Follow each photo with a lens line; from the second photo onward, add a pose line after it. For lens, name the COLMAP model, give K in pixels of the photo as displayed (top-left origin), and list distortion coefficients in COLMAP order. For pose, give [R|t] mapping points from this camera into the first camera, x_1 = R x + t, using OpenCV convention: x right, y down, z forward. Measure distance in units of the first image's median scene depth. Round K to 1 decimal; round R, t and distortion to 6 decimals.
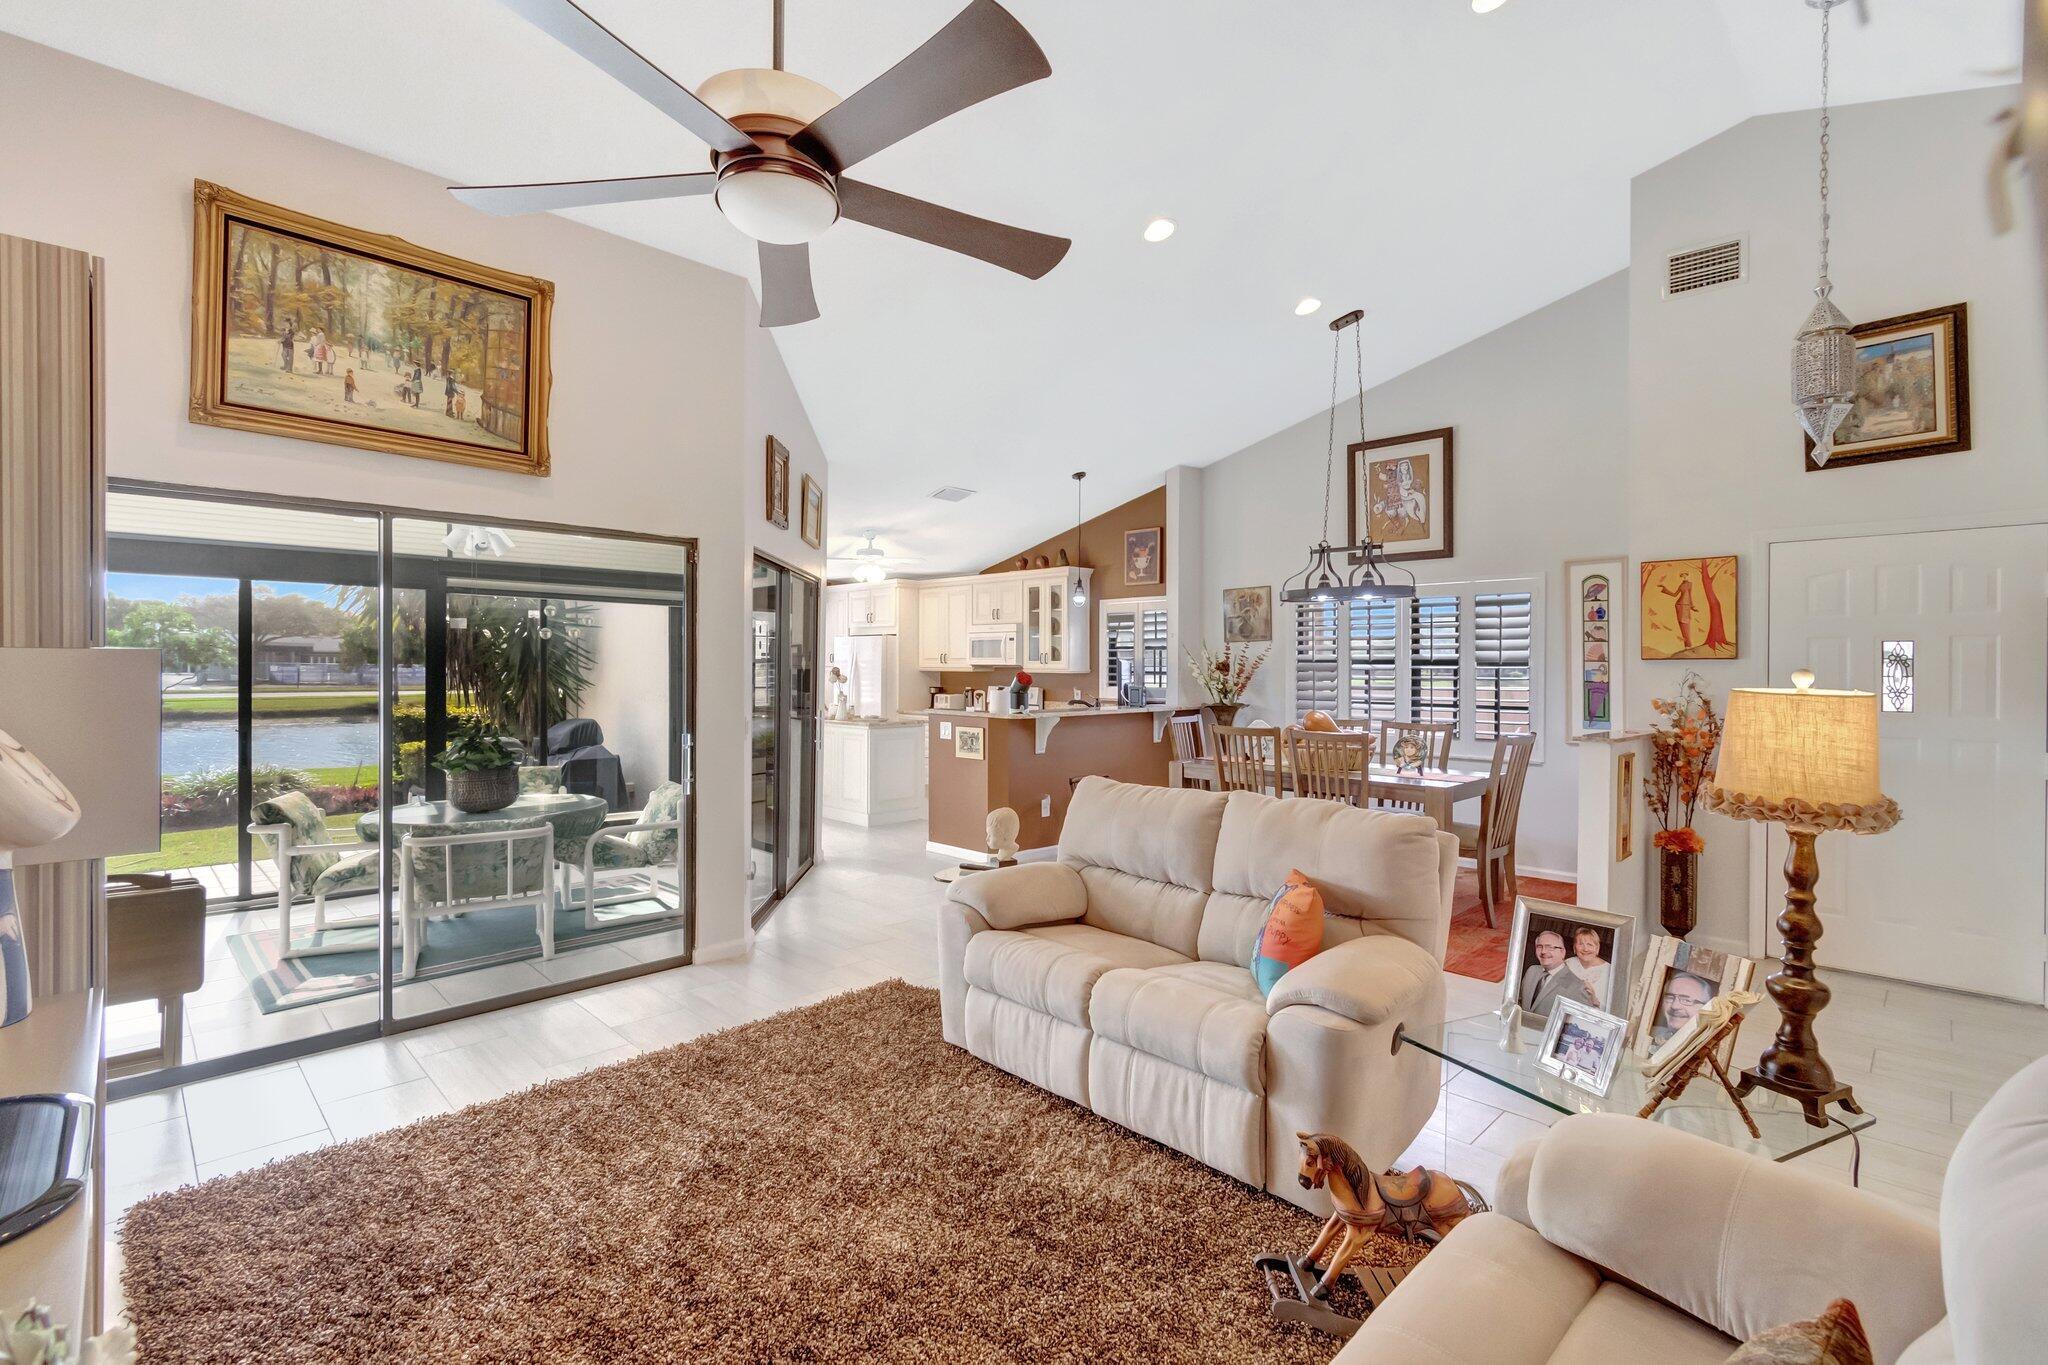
lens RADIAL K [[910.5, 0, 1012.2], [0, 910.5, 670.9], [0, 0, 1]] dist [0.002418, -0.000831]
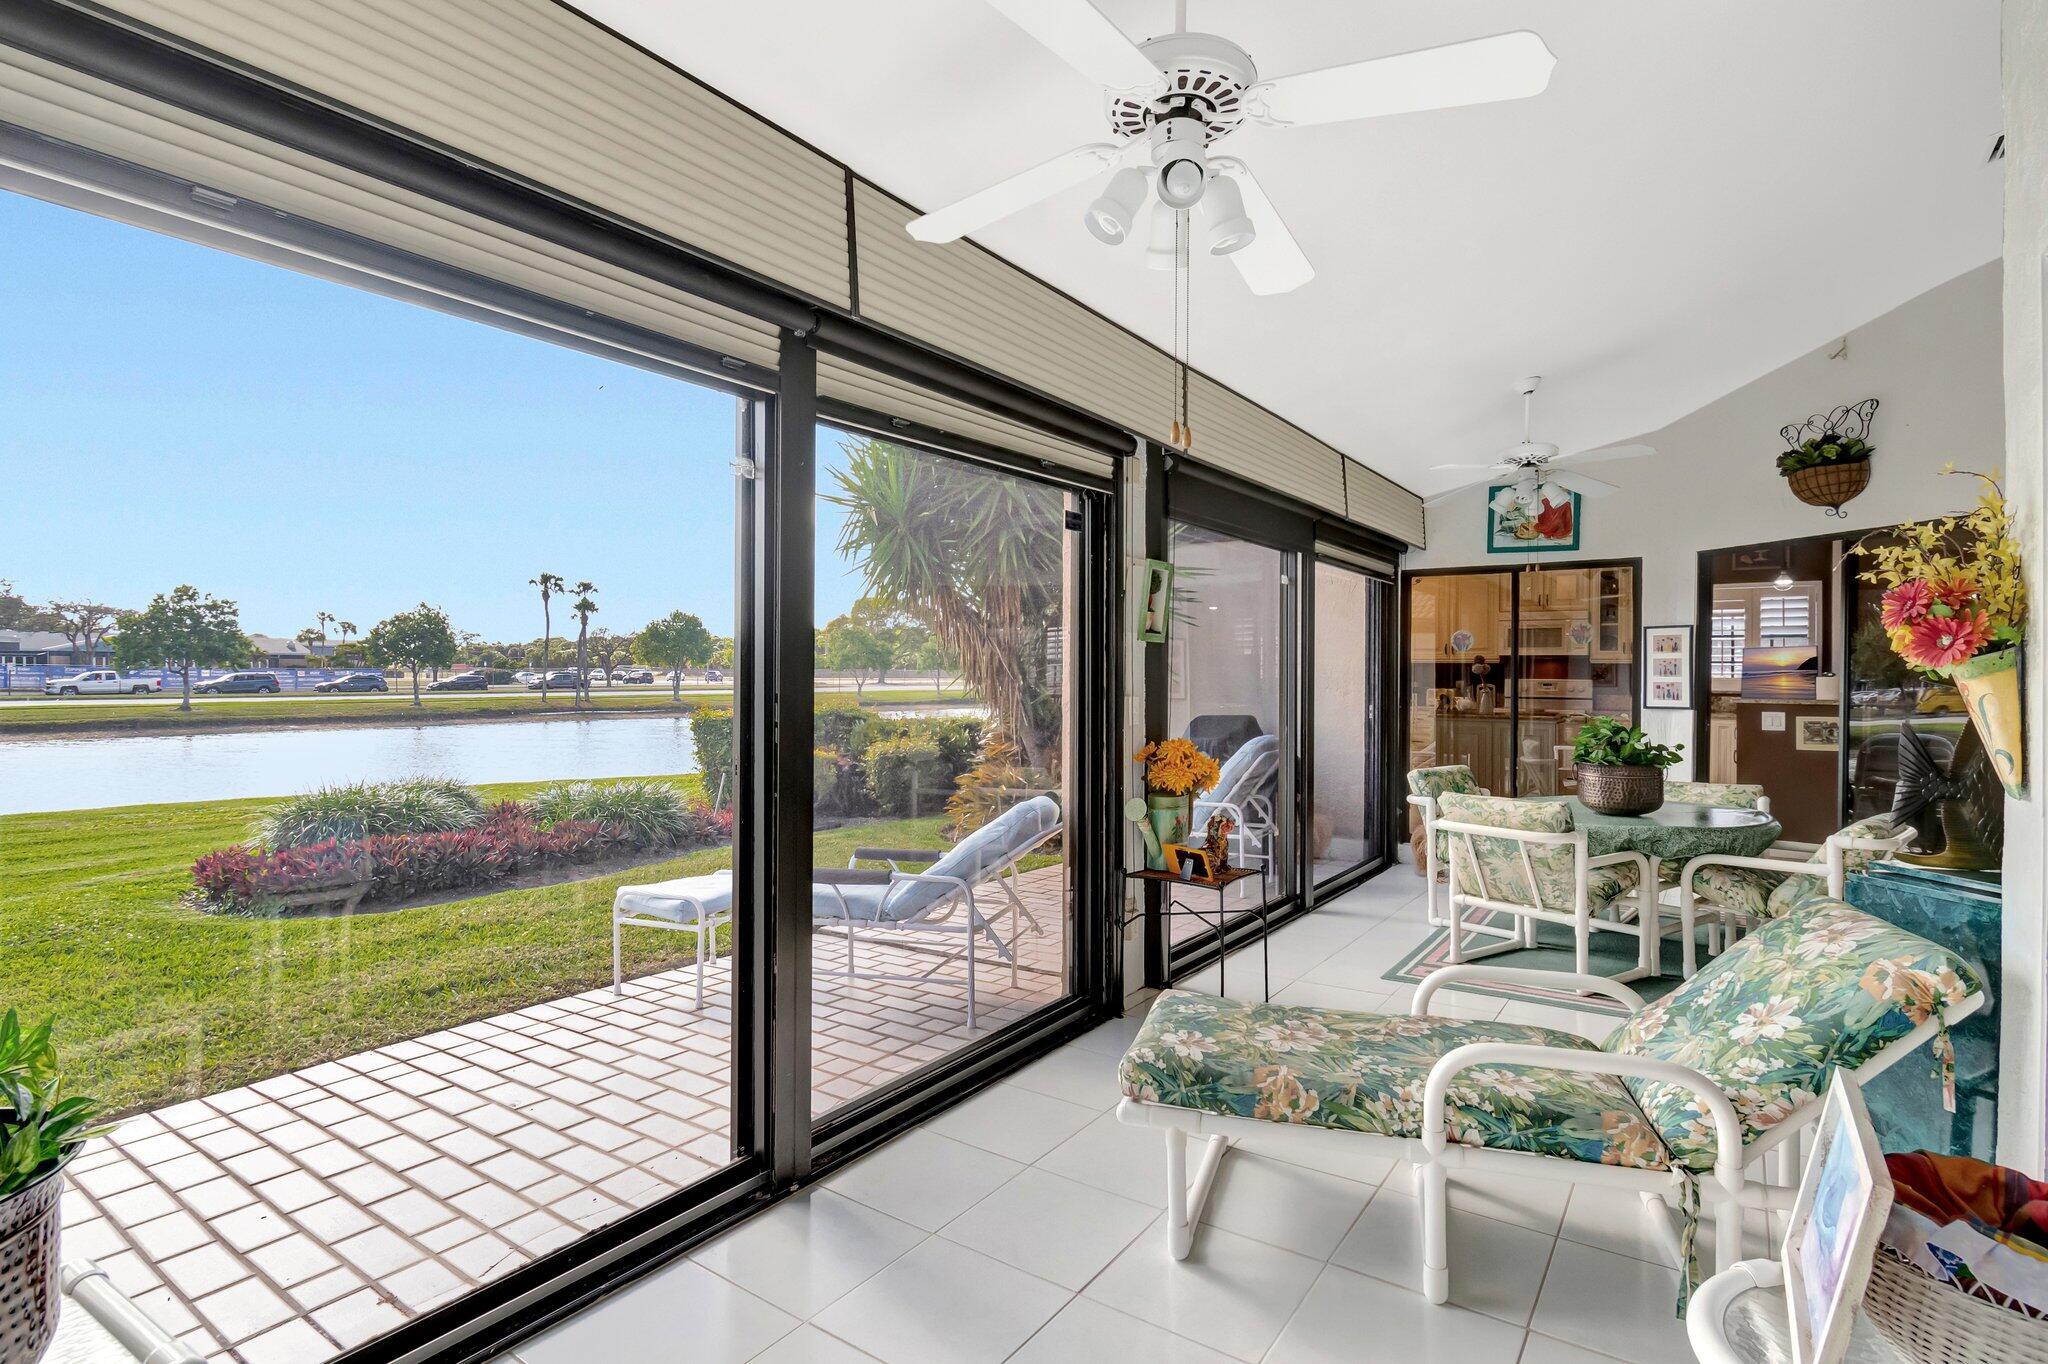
lens RADIAL K [[953.1, 0, 1008.4], [0, 953.1, 672.1], [0, 0, 1]] dist [-0.001662, -0.000508]
pose [[0.987190, 0.000917, 0.159548, -1.039435], [-0.000147, 0.999988, -0.004839, 0.022282], [-0.159550, 0.004753, 0.987178, 0.188973]]
